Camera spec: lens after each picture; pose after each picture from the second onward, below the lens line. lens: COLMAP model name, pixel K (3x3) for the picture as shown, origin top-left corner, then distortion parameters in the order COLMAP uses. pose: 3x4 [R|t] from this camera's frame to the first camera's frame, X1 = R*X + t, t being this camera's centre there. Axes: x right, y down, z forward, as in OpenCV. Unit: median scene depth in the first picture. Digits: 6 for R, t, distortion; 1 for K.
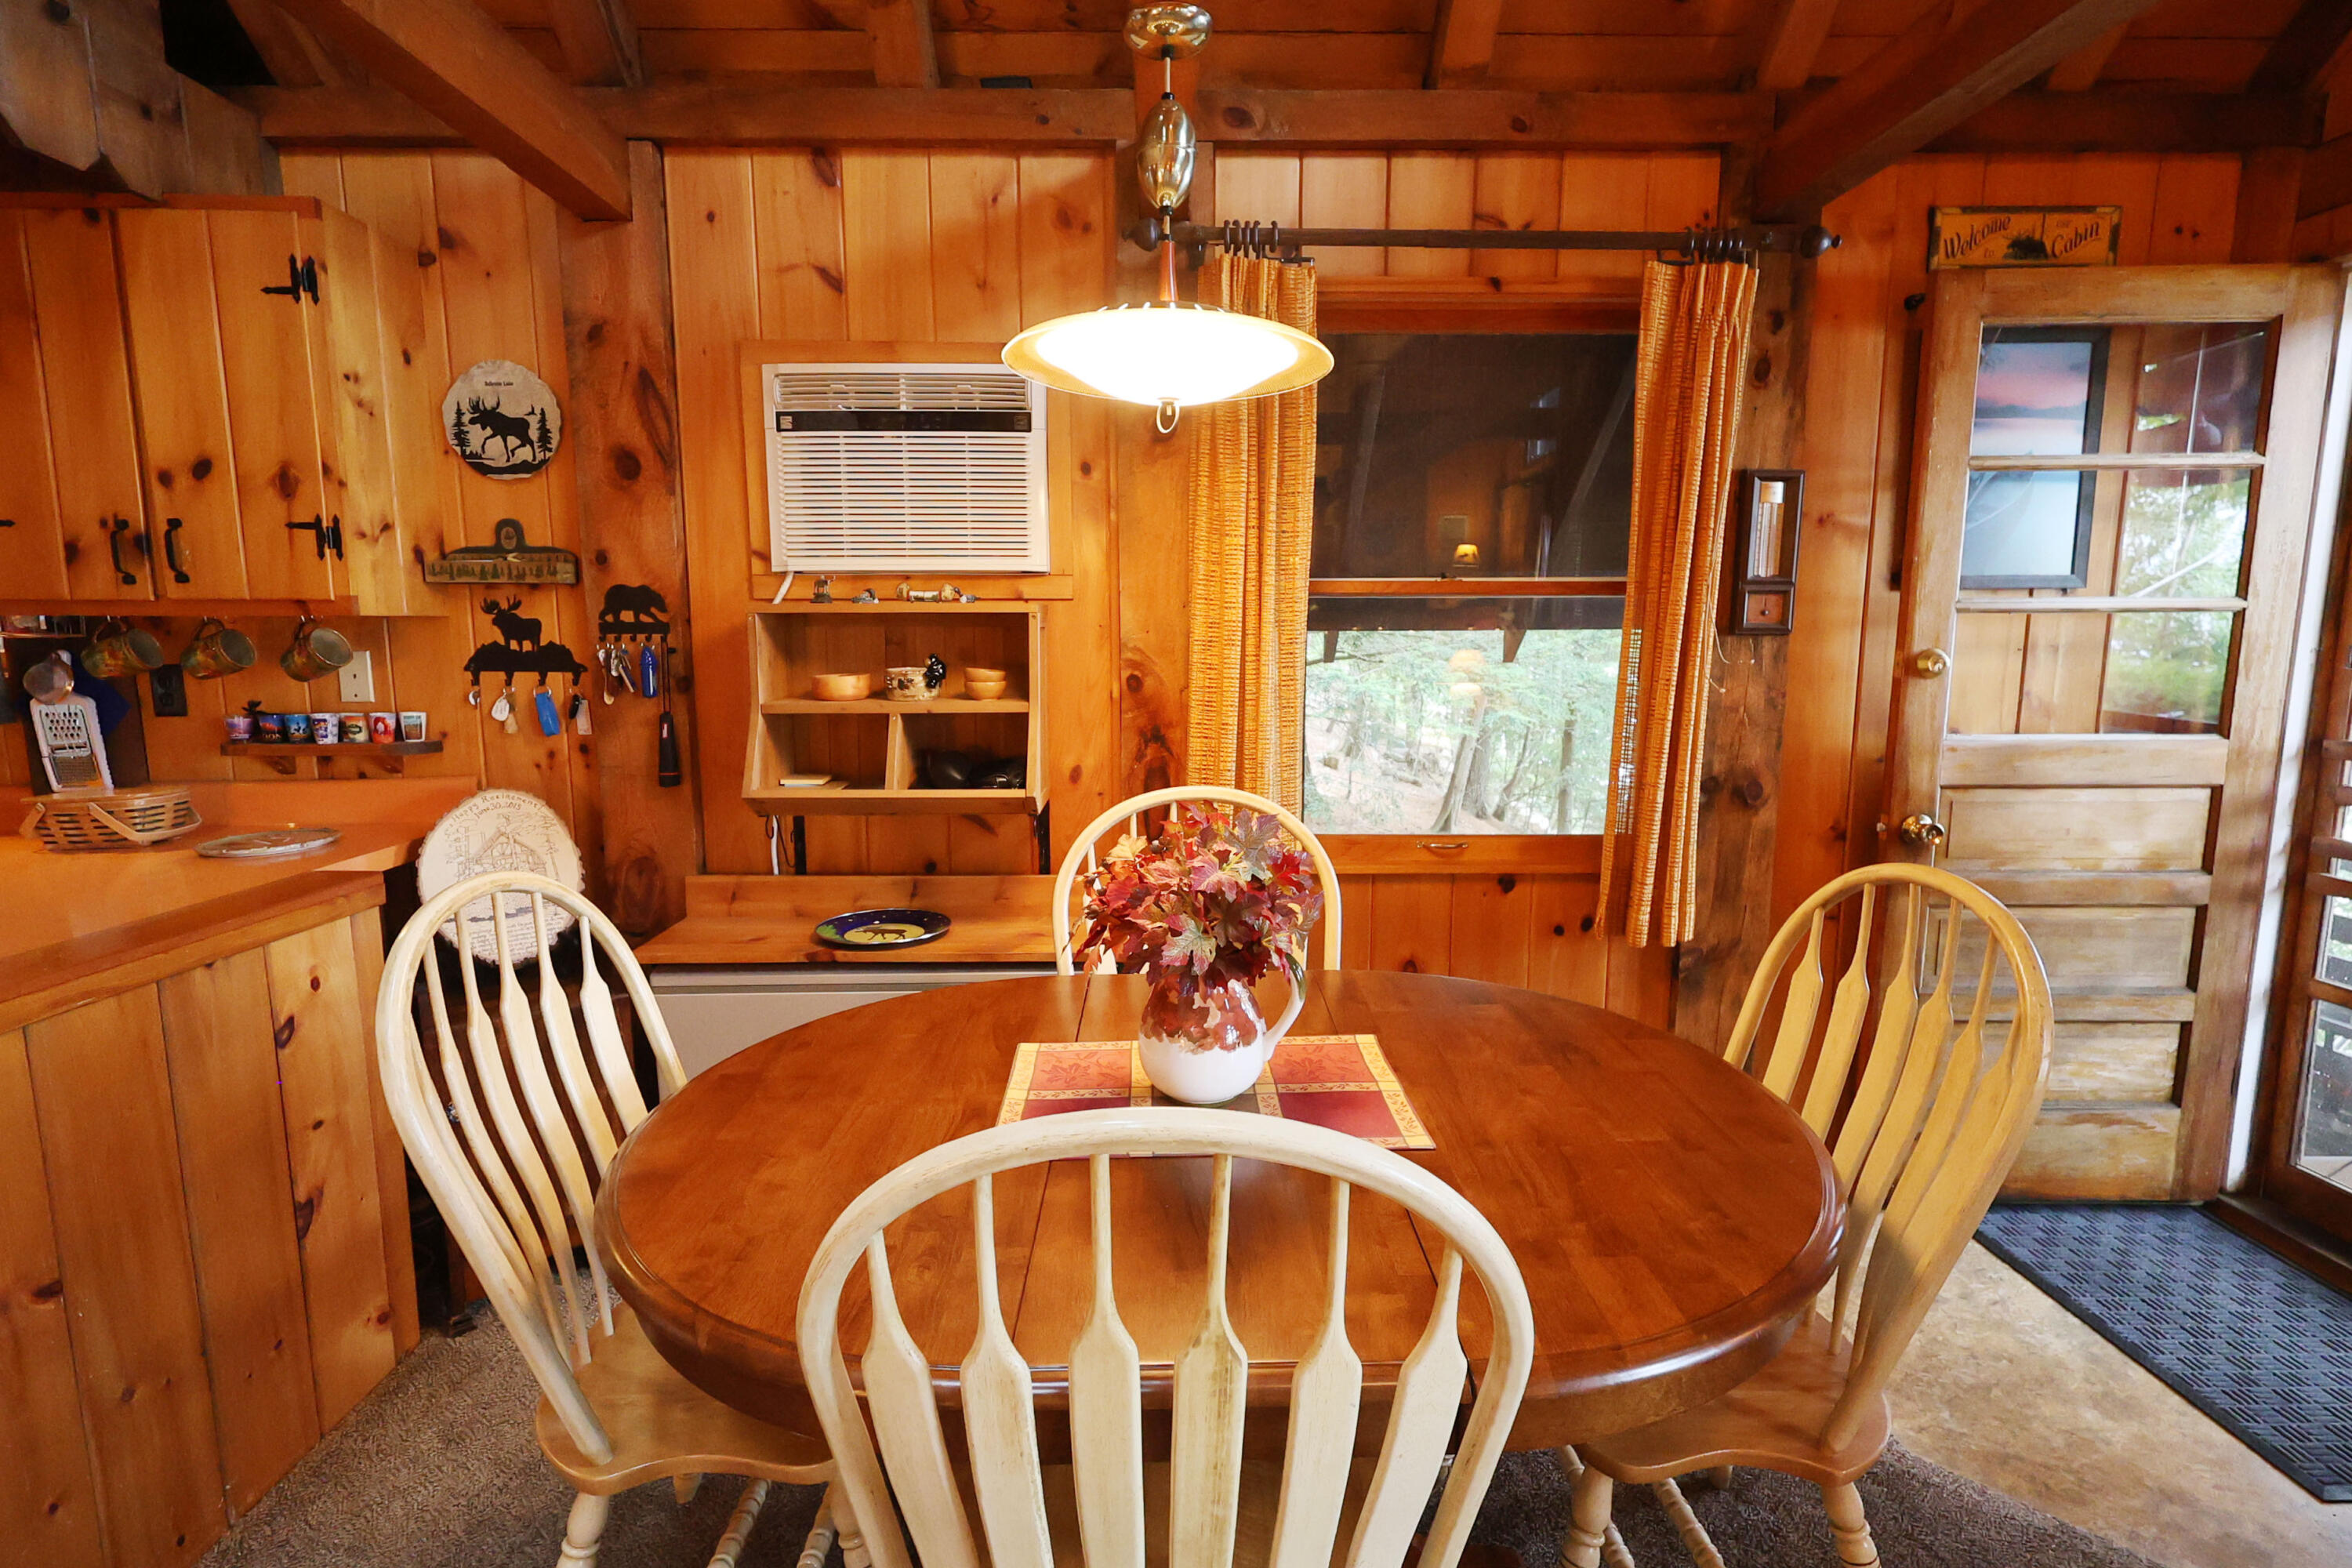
lens RADIAL K [[1124.7, 0, 1182.2], [0, 1124.7, 785.0], [0, 0, 1]] dist [-0.001349, 0.000233]
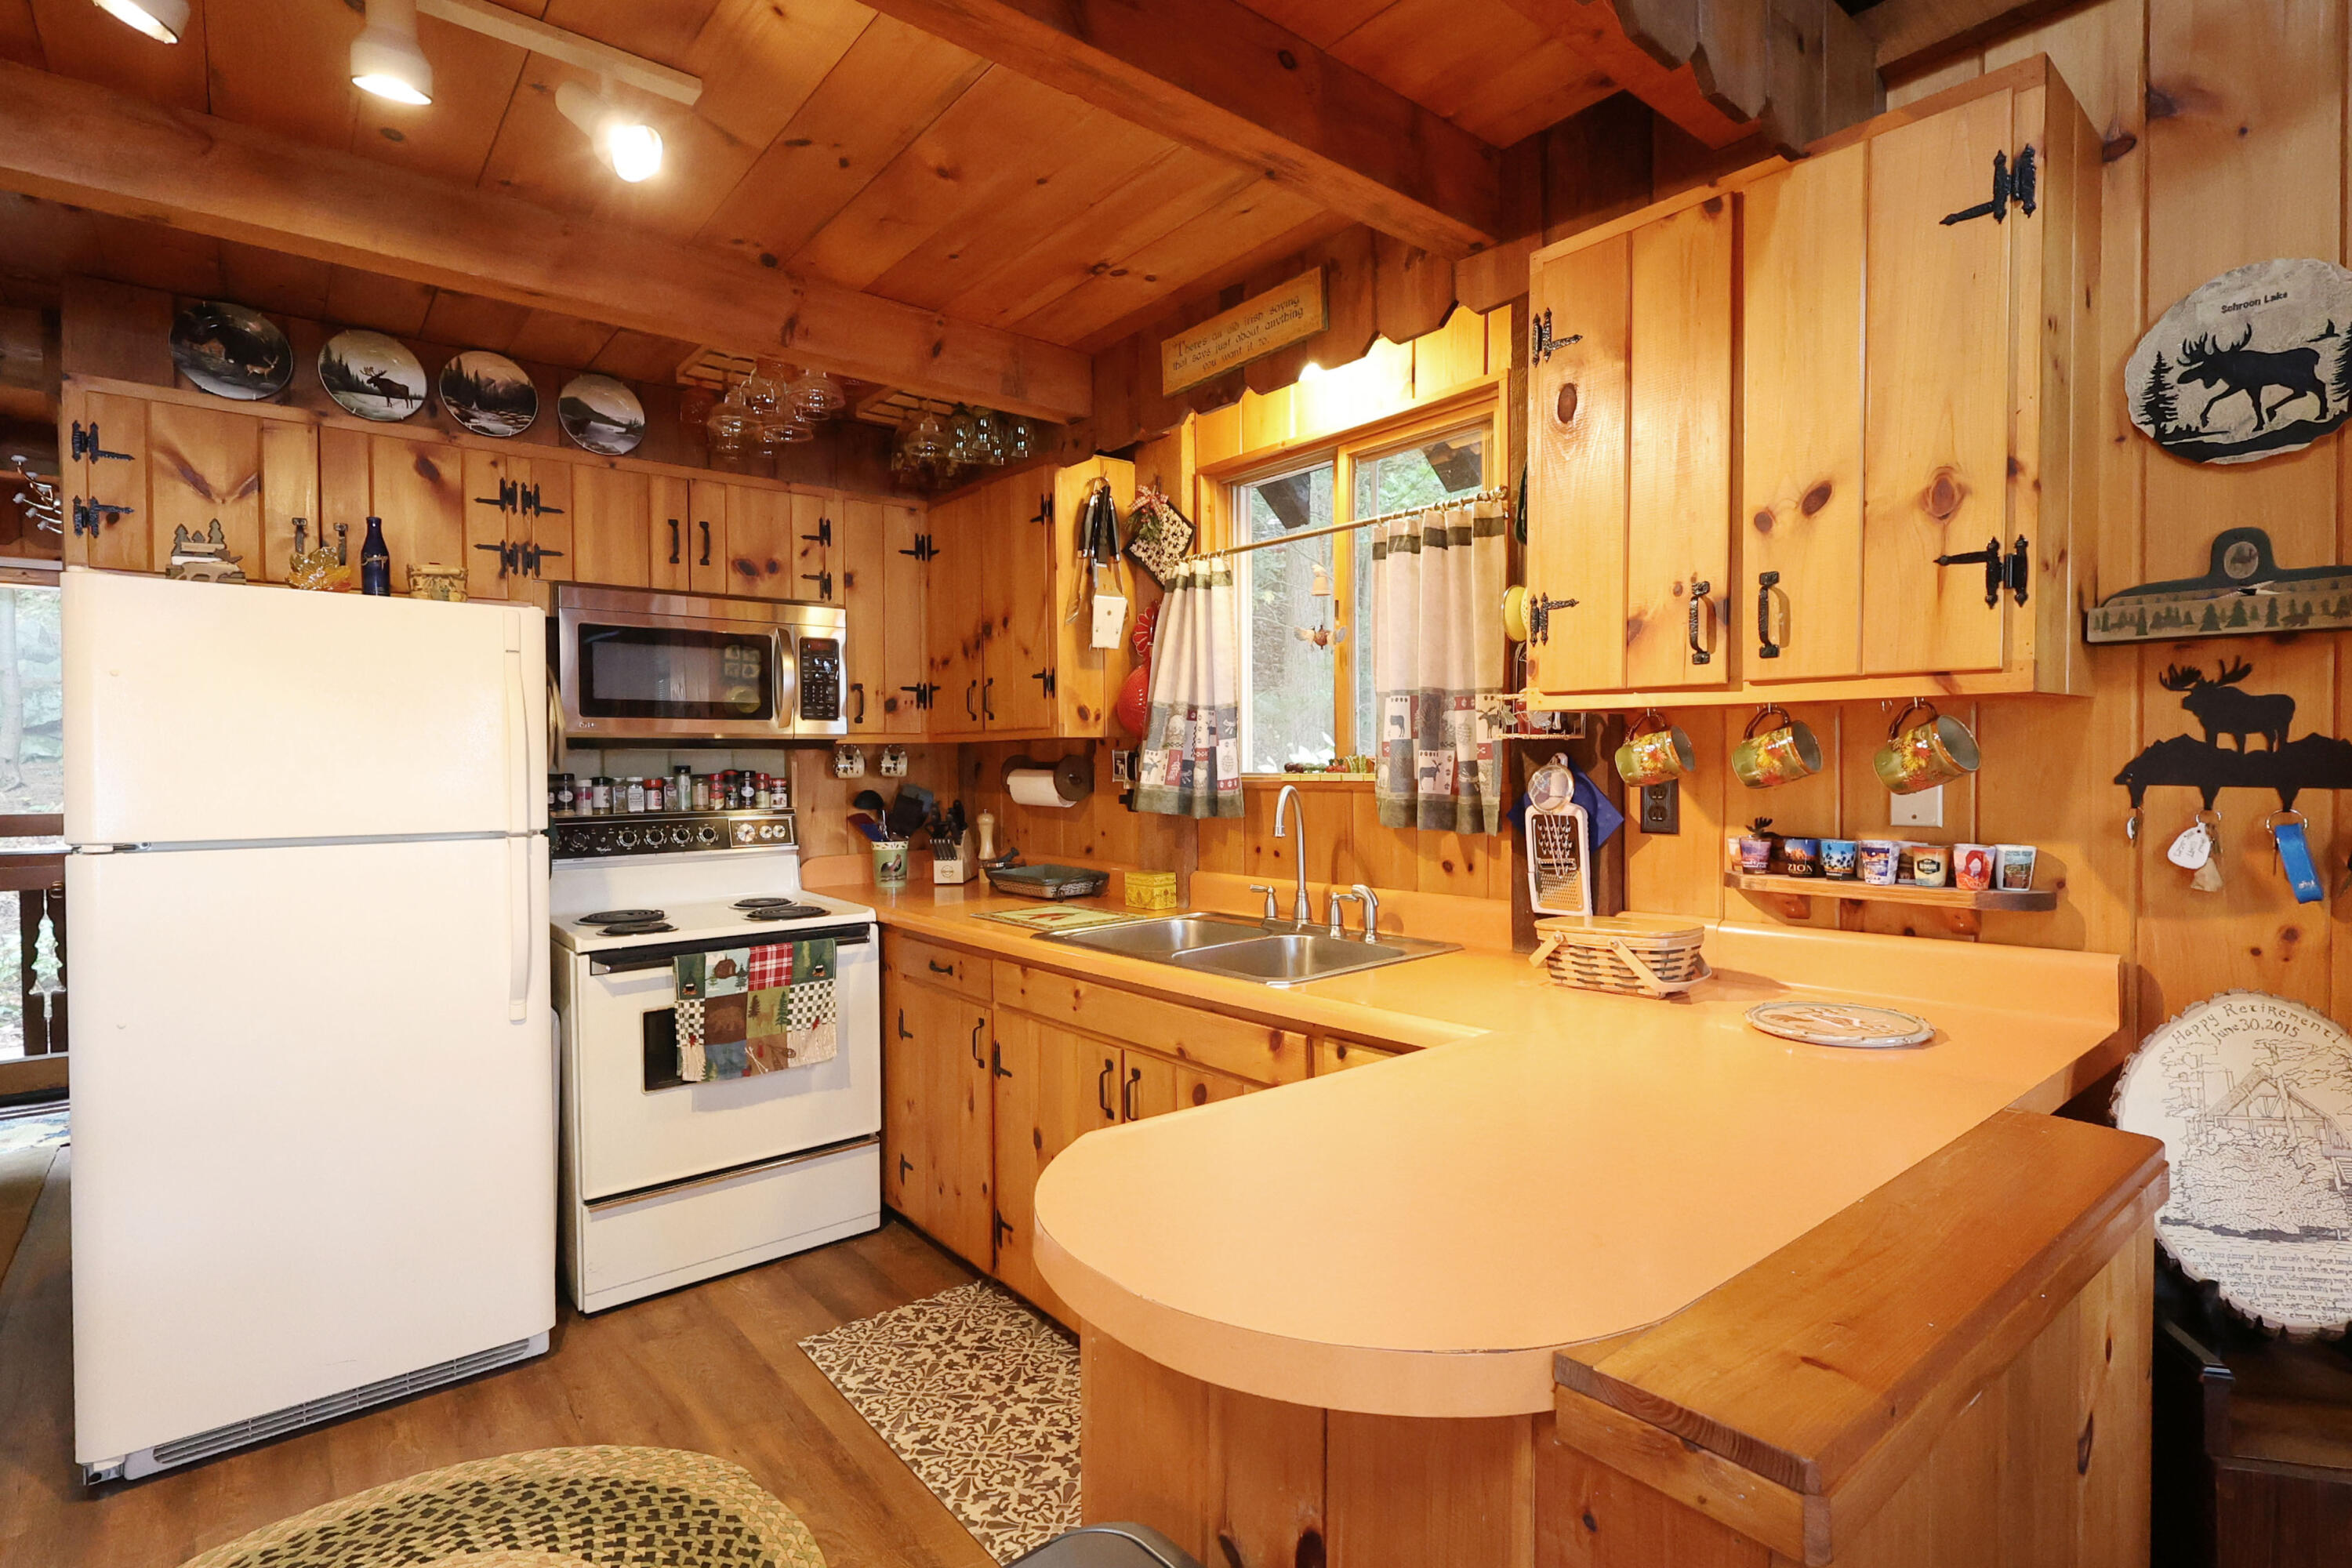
lens RADIAL K [[1124.7, 0, 1170.6], [0, 1124.7, 781.0], [0, 0, 1]] dist [-0.001349, 0.000233]
pose [[0.617326, 0.011645, -0.786622, -0.489134], [-0.102752, 0.992519, -0.065945, -0.008992], [0.779969, 0.121537, 0.613904, 0.221083]]
